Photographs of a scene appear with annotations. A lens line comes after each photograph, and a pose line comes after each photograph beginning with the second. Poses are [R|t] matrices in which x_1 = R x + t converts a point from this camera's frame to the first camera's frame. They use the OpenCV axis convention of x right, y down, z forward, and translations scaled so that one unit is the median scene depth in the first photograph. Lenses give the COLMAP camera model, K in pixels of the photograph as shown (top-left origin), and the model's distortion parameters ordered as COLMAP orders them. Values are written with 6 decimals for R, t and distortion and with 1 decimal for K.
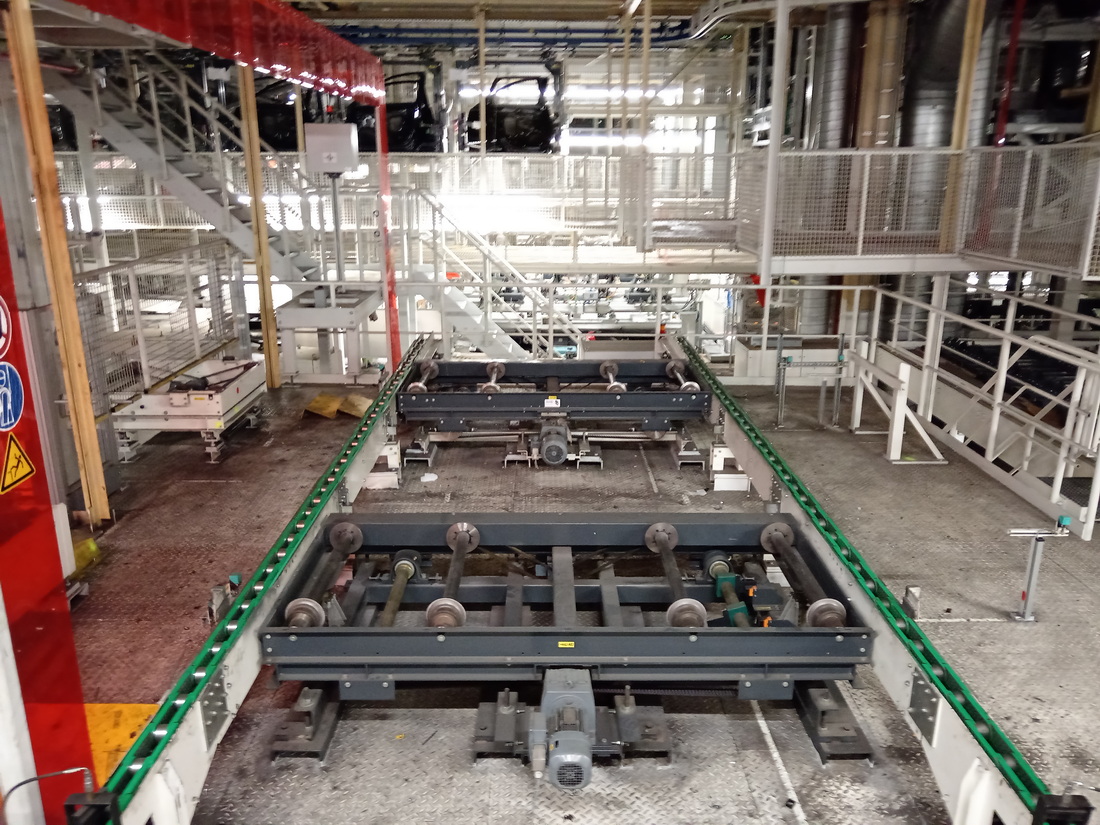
lens RADIAL K [[848.3, 0, 548.1], [0, 848.3, 408.7], [0, 0, 1]] dist [0.007596, -0.004217]
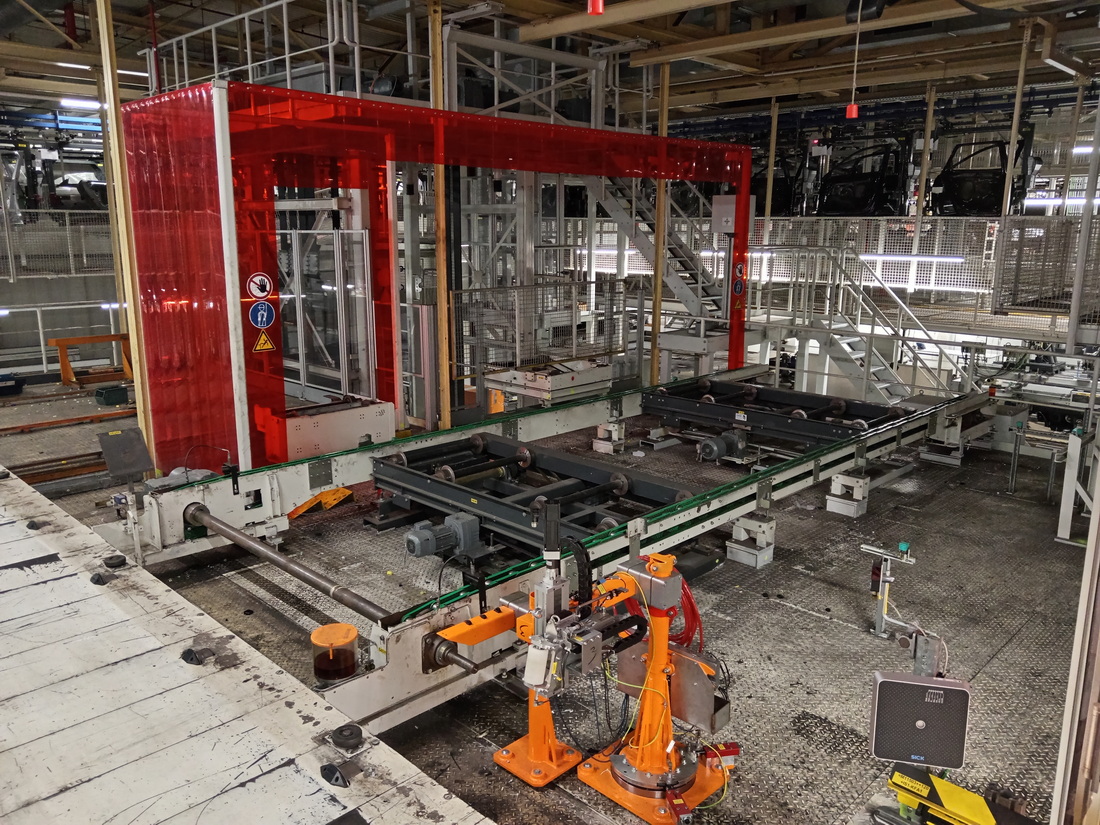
lens RADIAL K [[848.3, 0, 548.1], [0, 848.3, 408.7], [0, 0, 1]] dist [0.007596, -0.004217]
pose [[0.704177, 0.151526, -0.693668, 0.483666], [-0.202169, 0.979312, 0.008690, 0.020702], [0.680634, 0.134119, 0.720242, -0.052258]]
